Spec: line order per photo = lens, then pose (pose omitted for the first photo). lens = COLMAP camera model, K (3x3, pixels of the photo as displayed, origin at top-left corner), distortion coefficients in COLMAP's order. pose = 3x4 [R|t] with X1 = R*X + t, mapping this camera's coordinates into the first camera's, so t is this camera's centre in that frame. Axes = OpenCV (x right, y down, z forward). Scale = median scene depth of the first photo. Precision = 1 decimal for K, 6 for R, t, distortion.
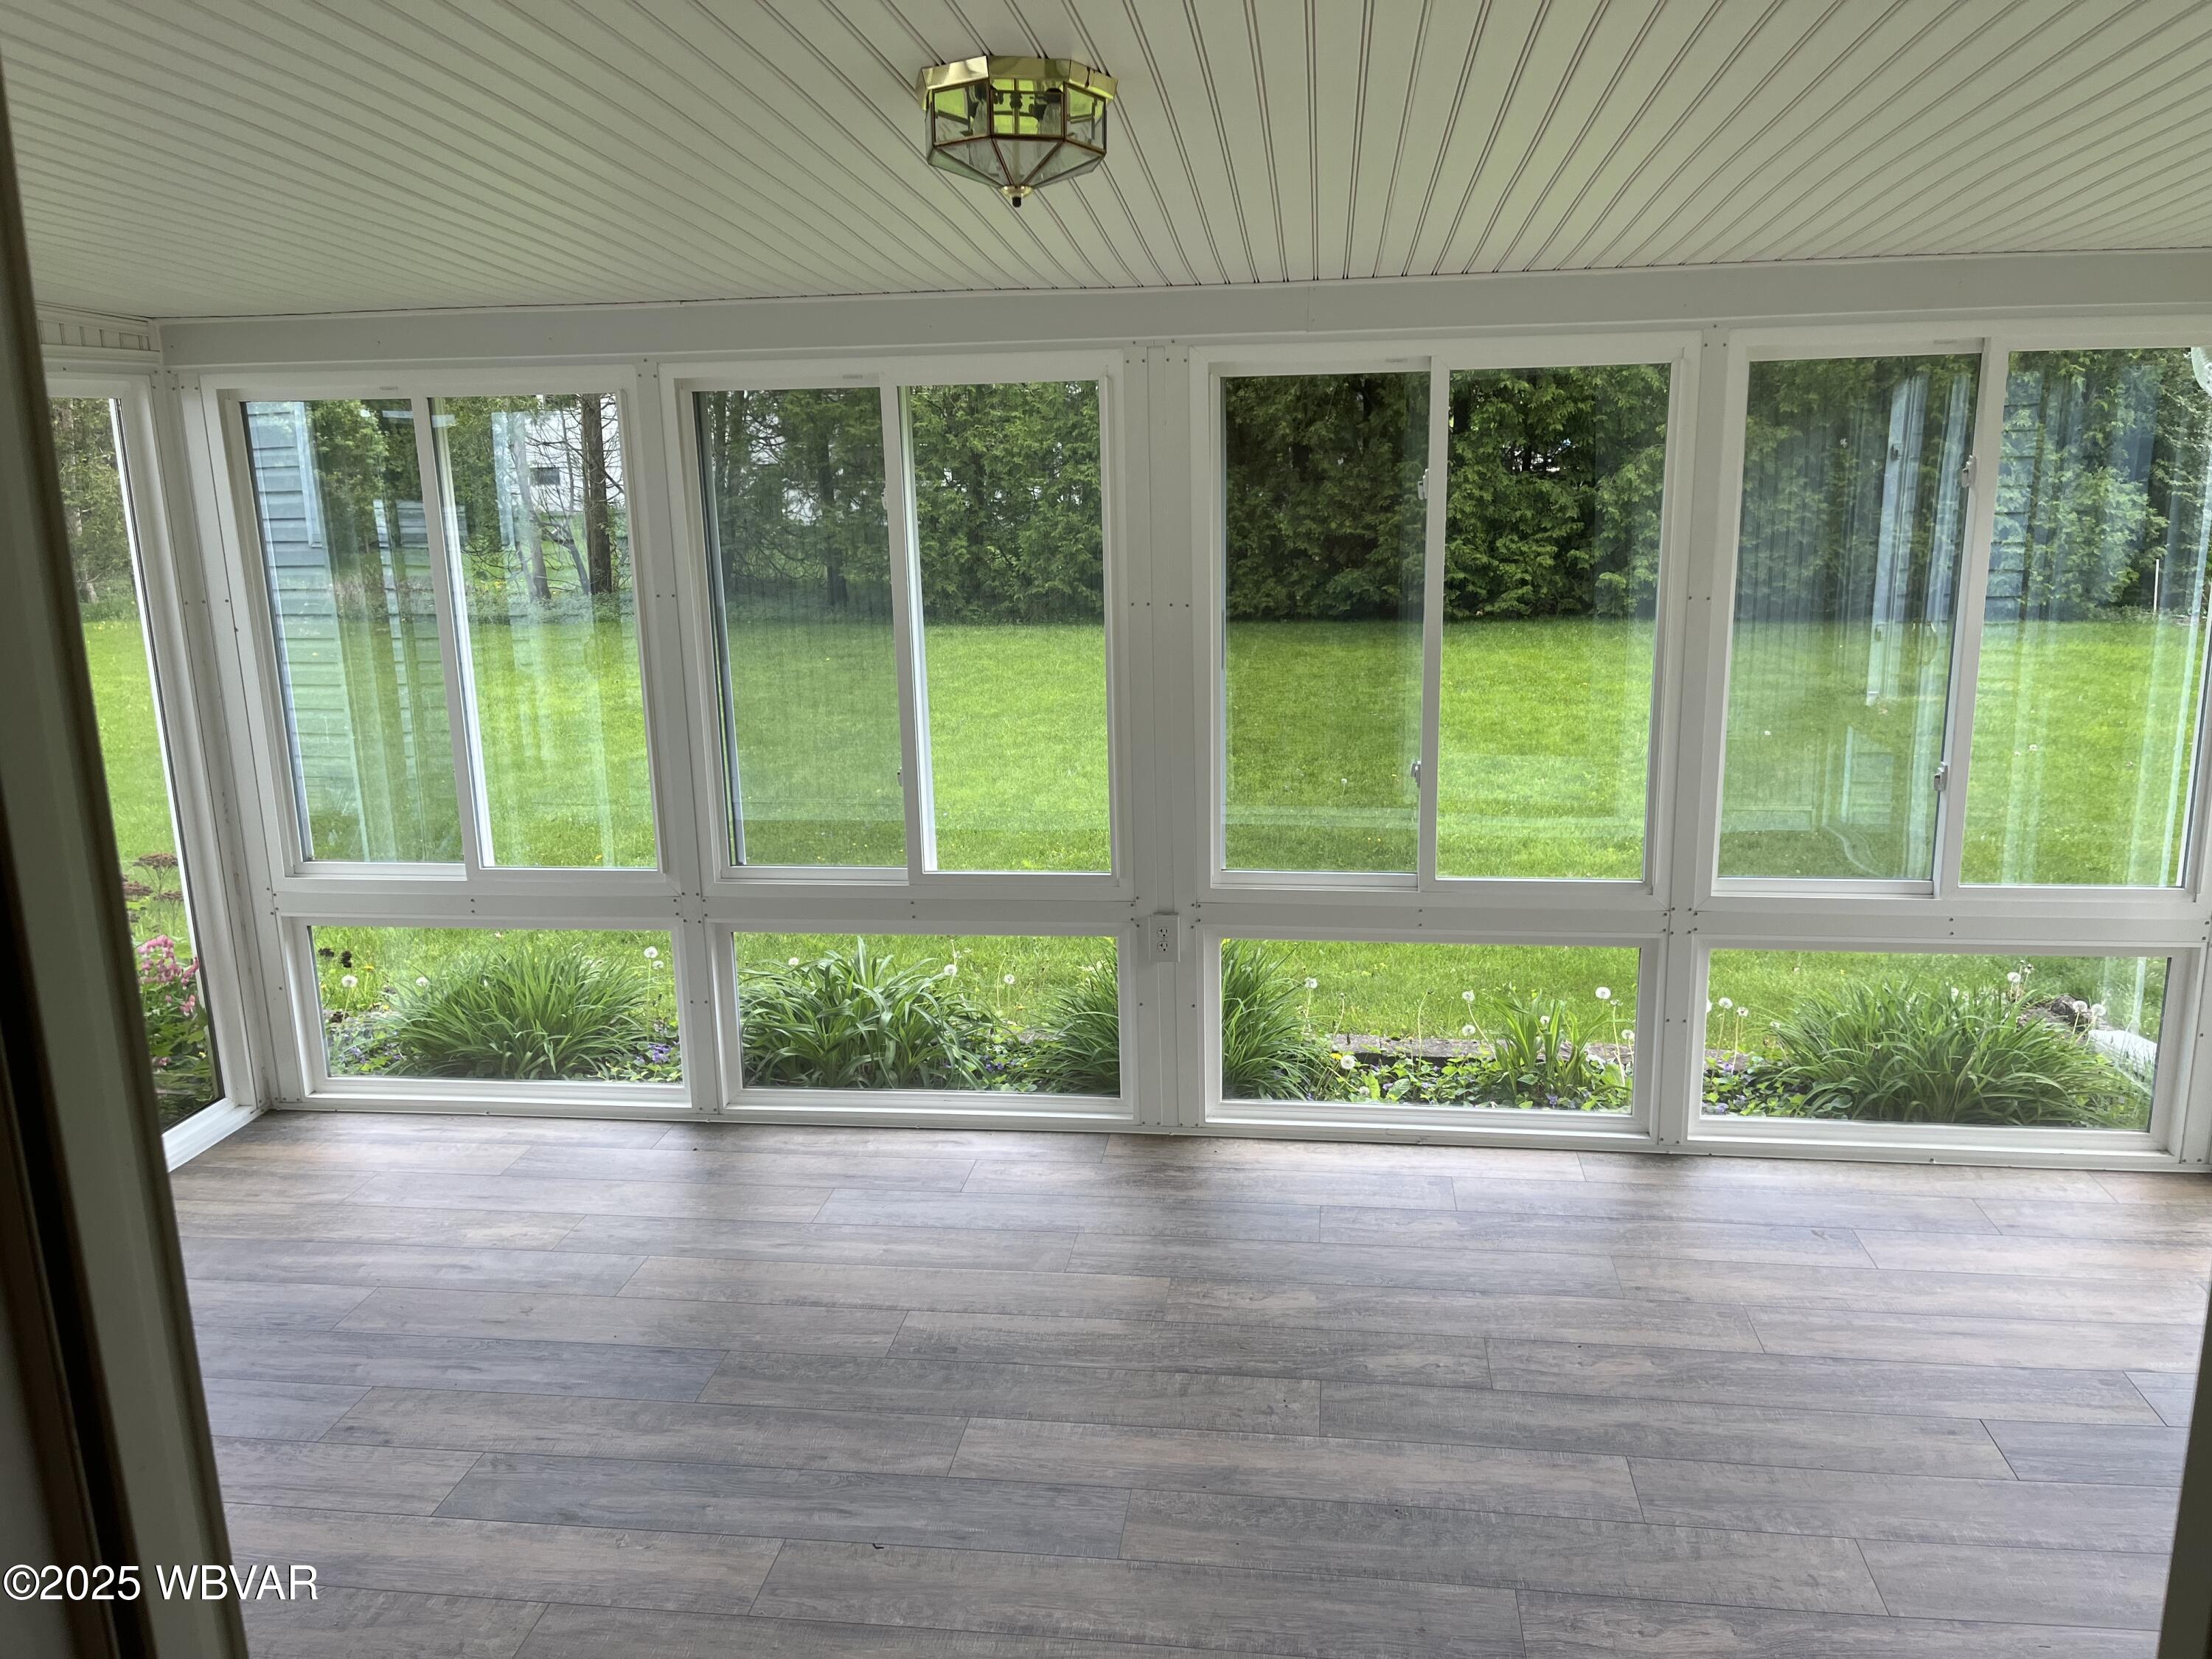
lens RADIAL K [[1668.9, 0, 1106.0], [0, 1668.9, 829.5], [0, 0, 1]] dist [0.071032, -0.104954]
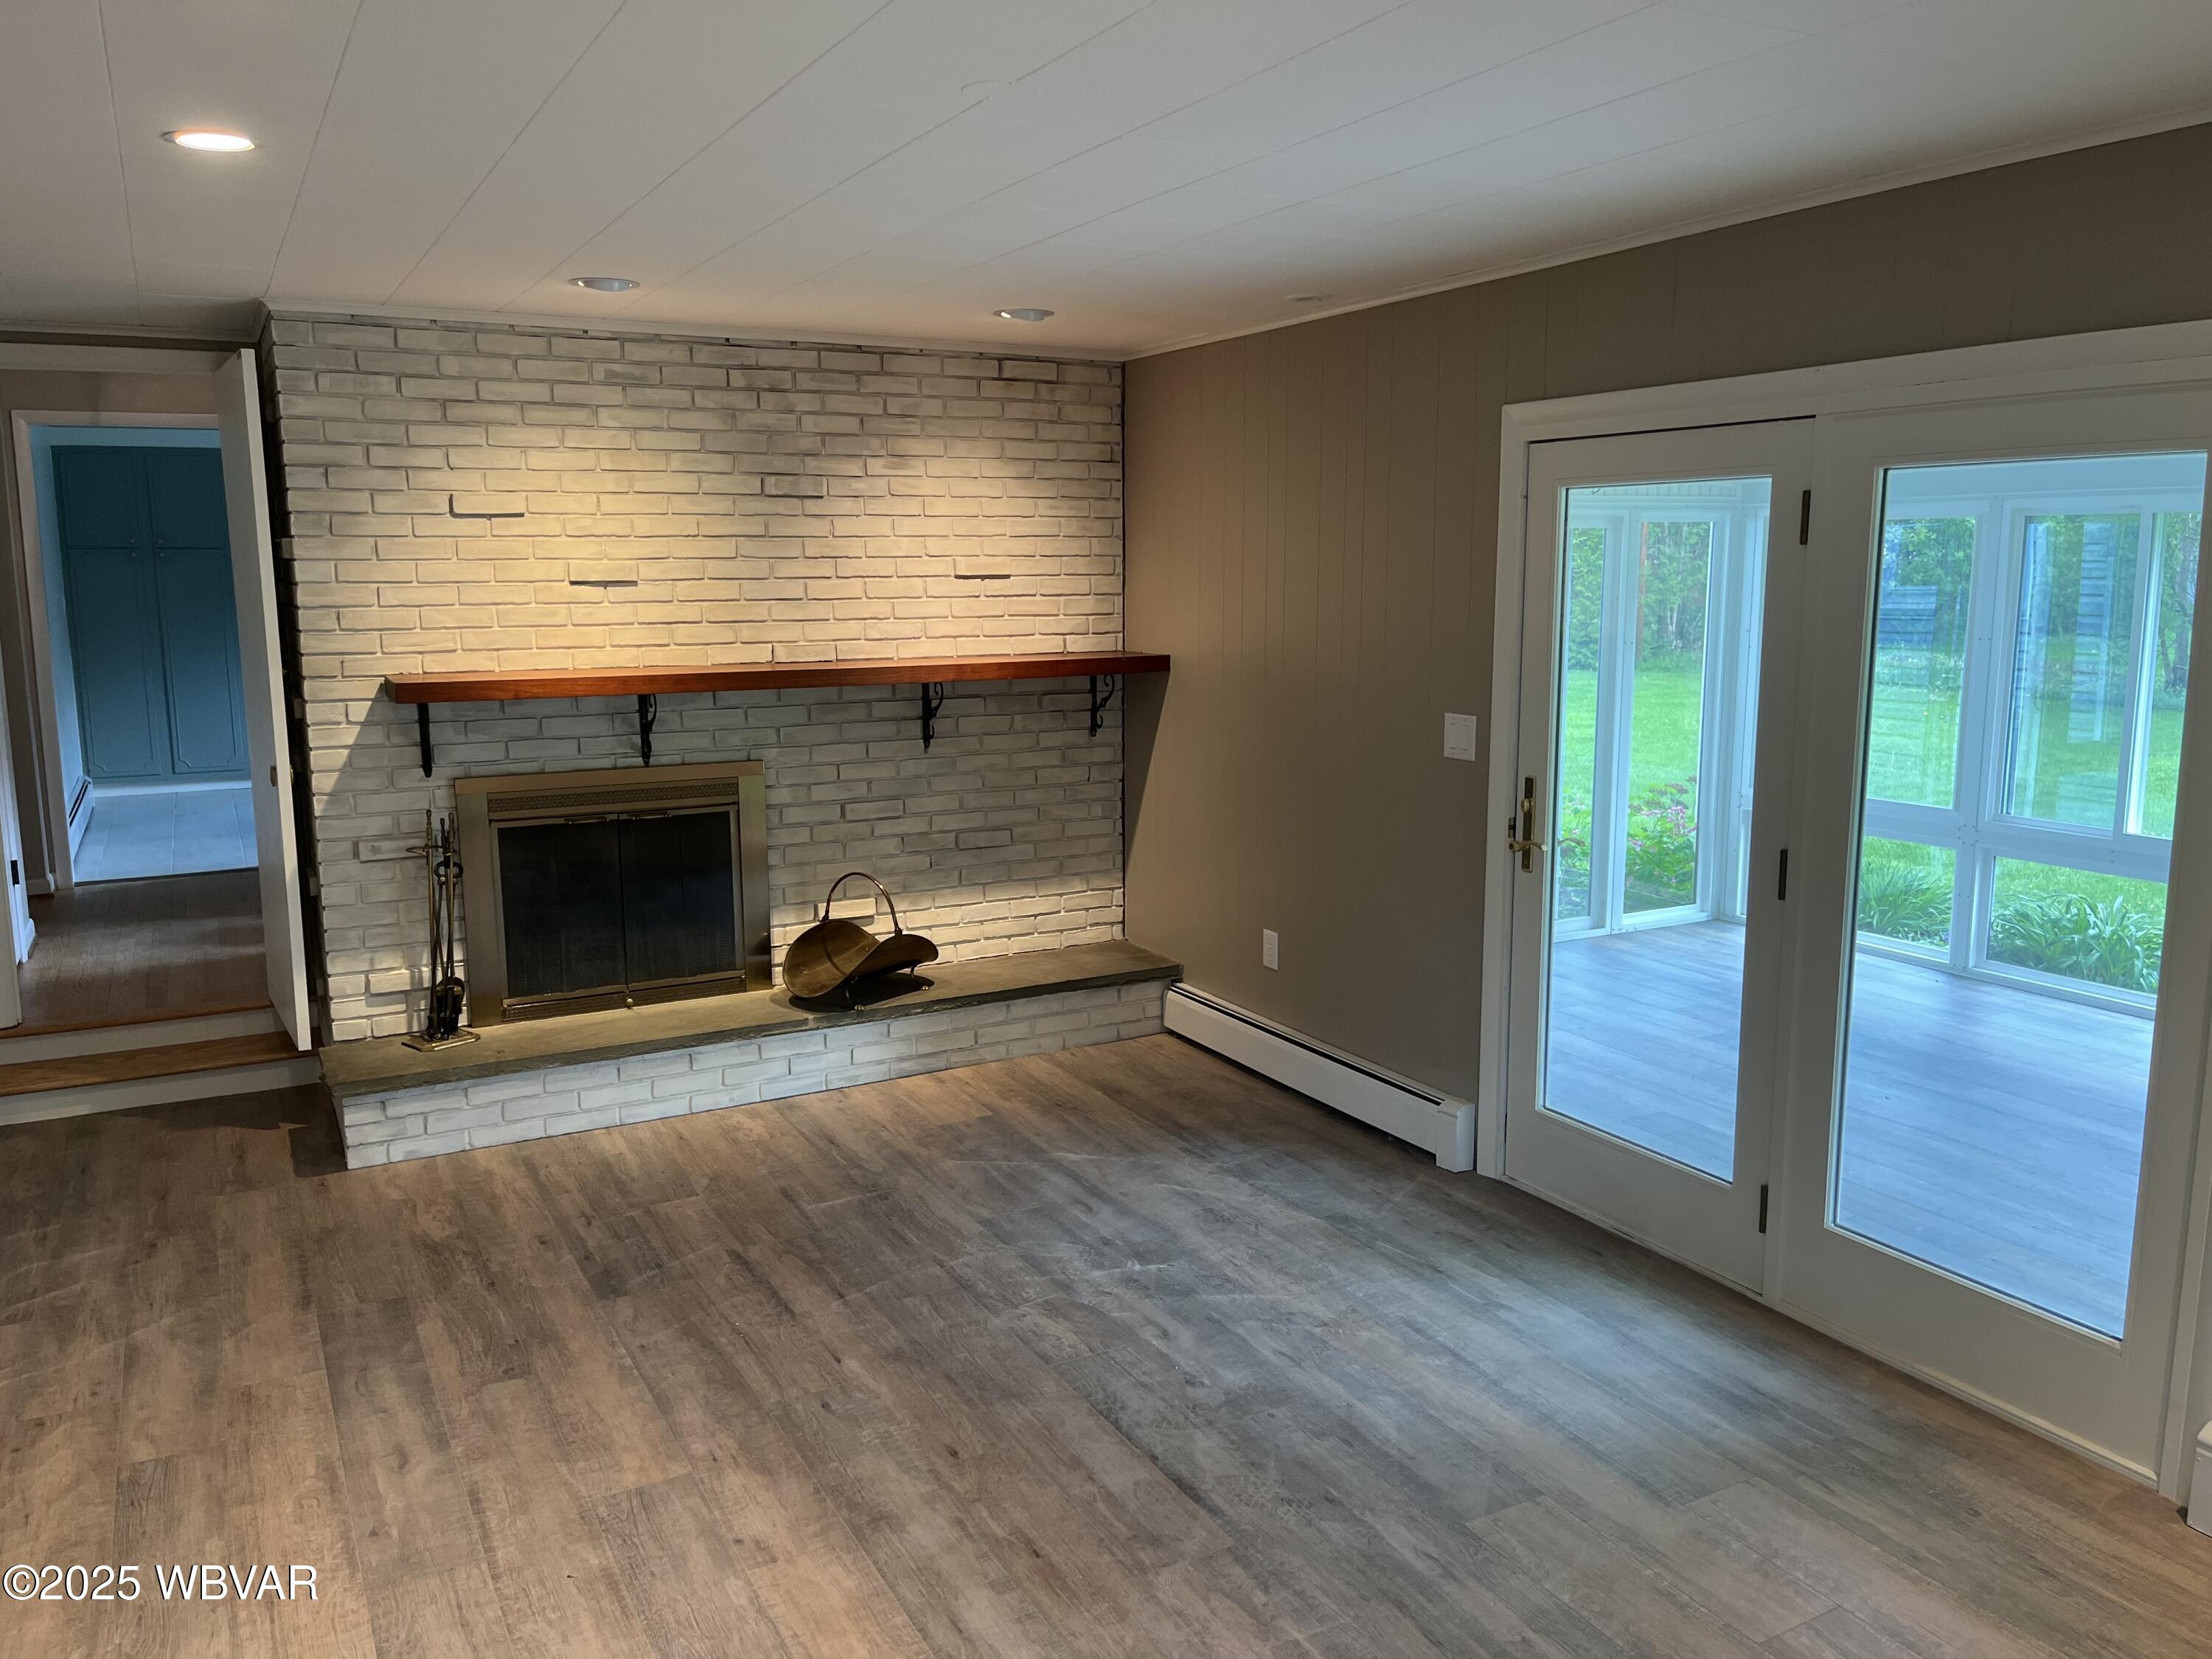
lens RADIAL K [[1668.9, 0, 1106.0], [0, 1668.9, 829.5], [0, 0, 1]] dist [0.071032, -0.104954]
pose [[0.580933, 0.144544, -0.801014, 0.544370], [-0.200212, 0.979246, 0.031502, 0.151002], [0.788943, 0.142072, 0.597816, -0.589158]]
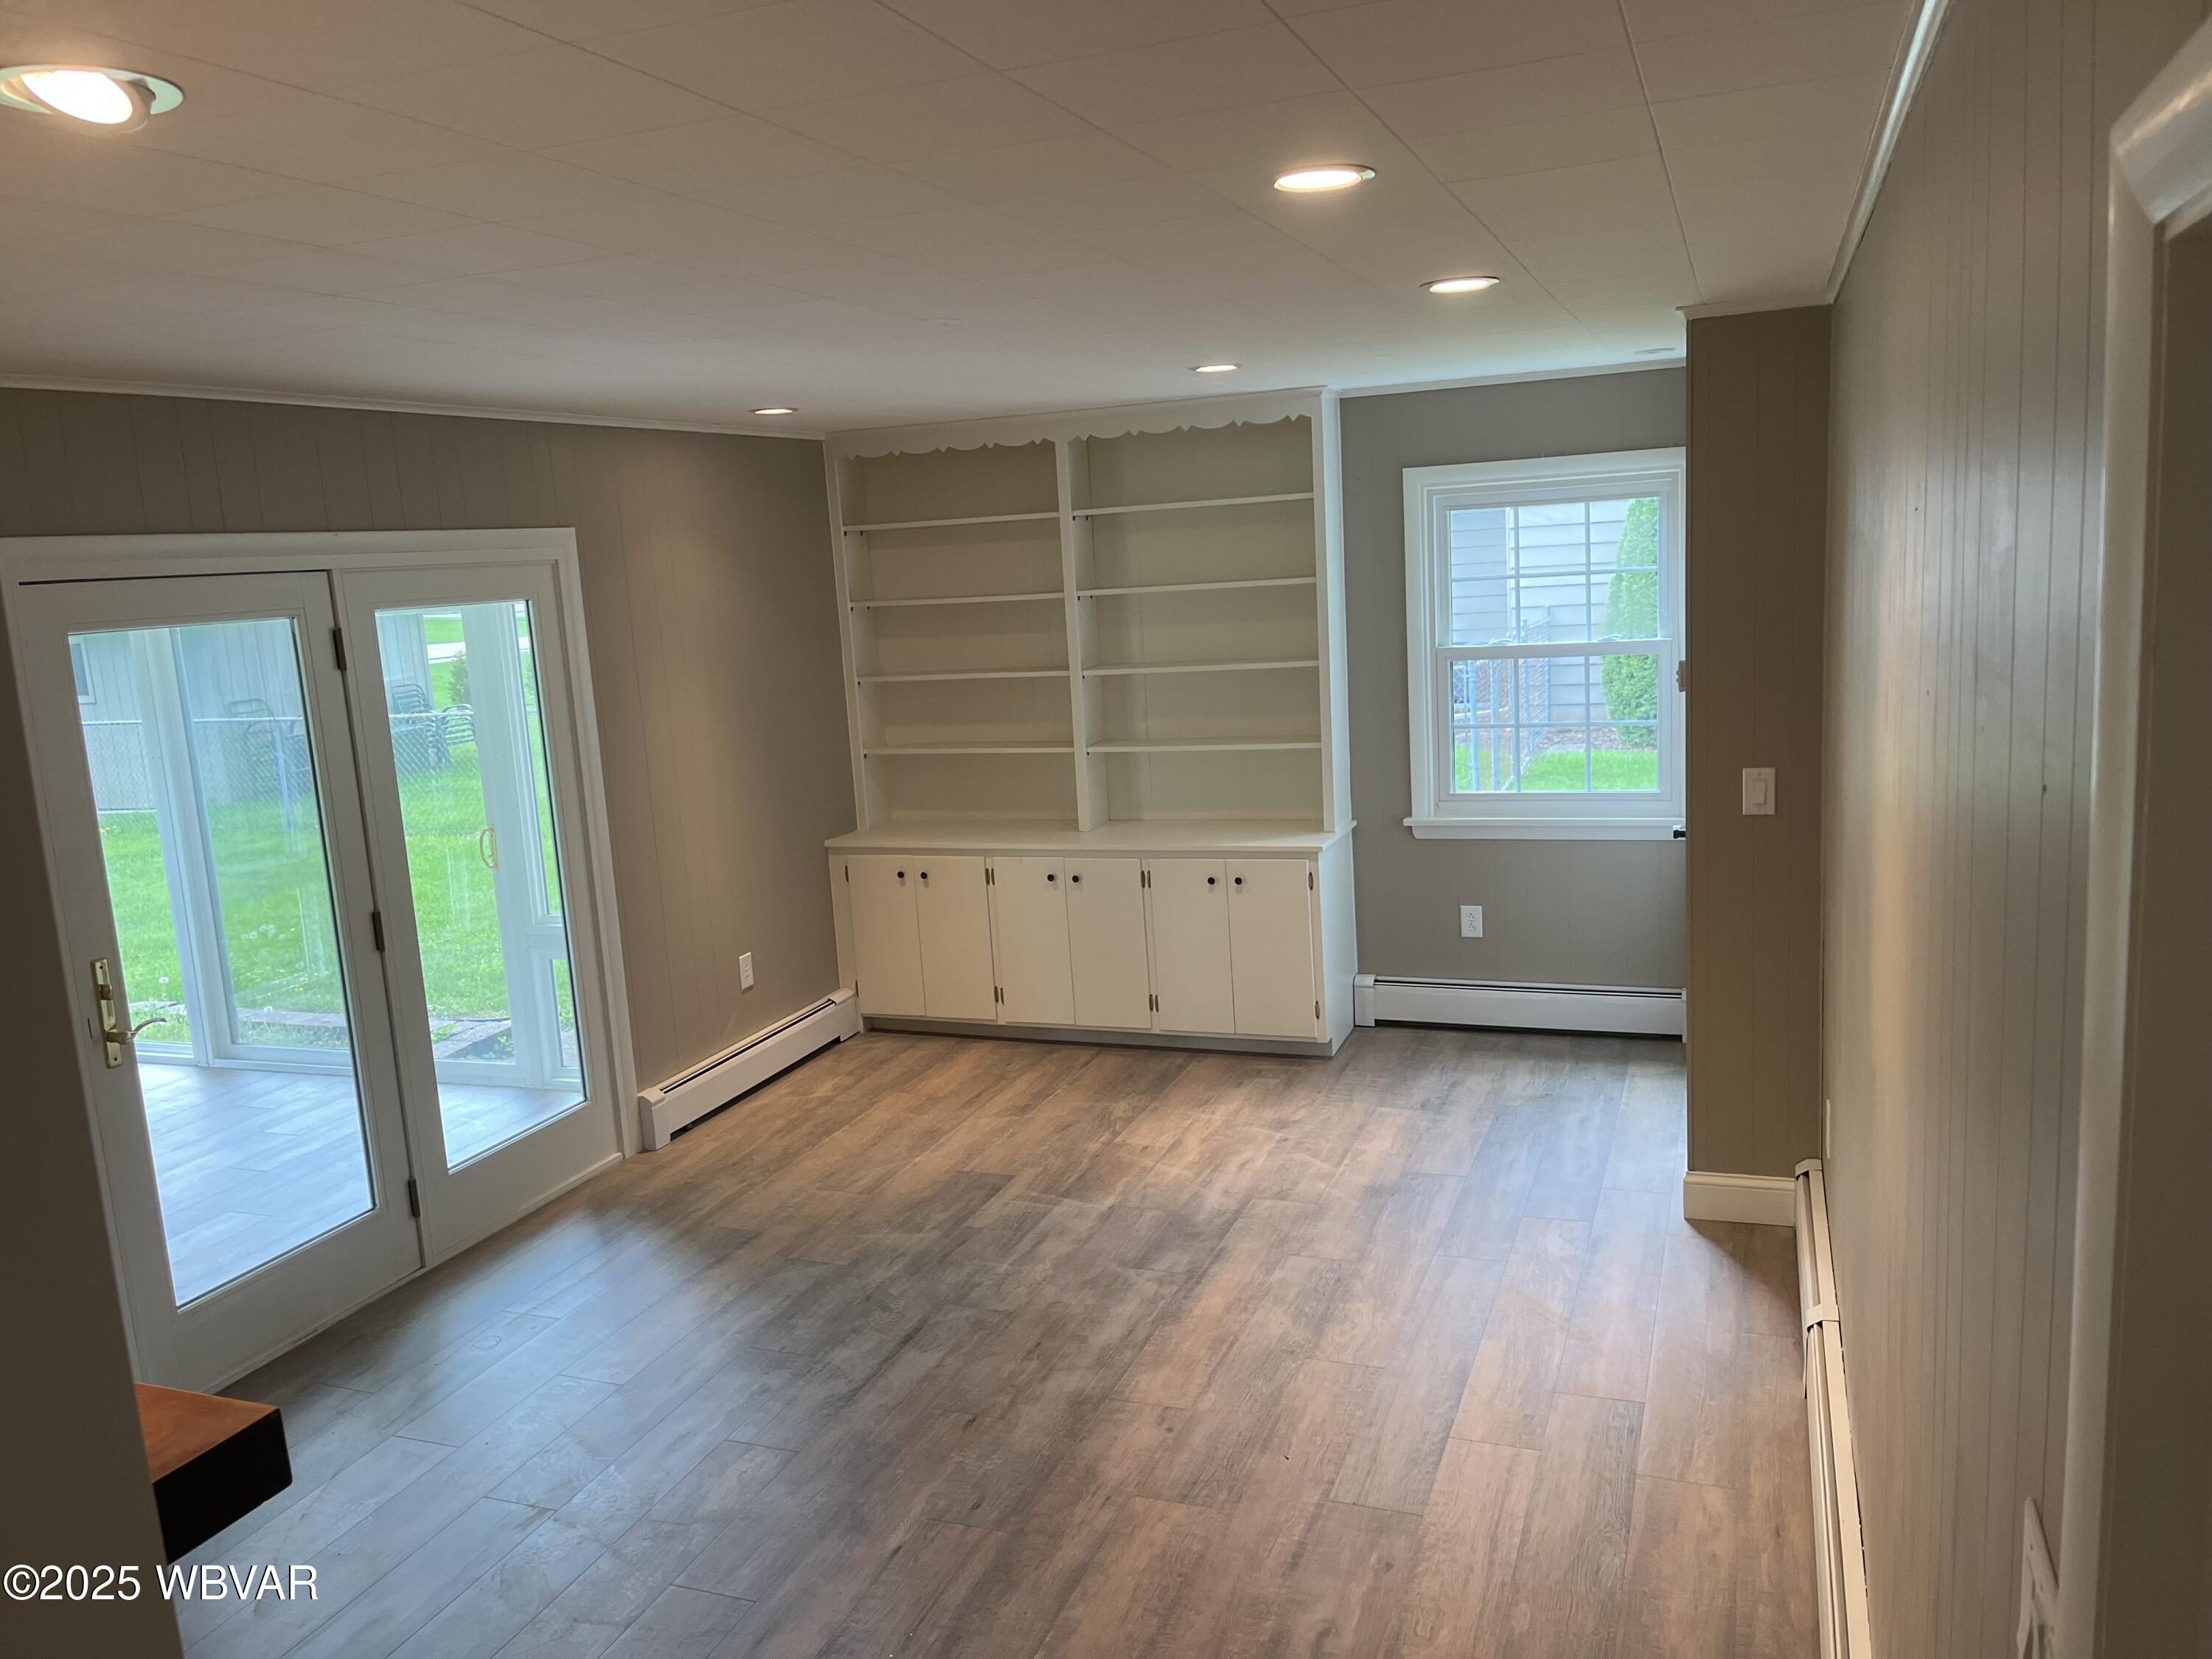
lens RADIAL K [[1668.9, 0, 1106.0], [0, 1668.9, 829.5], [0, 0, 1]] dist [0.071032, -0.104954]
pose [[0.235121, -0.157336, 0.959147, -2.273343], [0.281968, 0.955416, 0.087604, 0.060324], [-0.930168, 0.249852, 0.269002, -0.478823]]
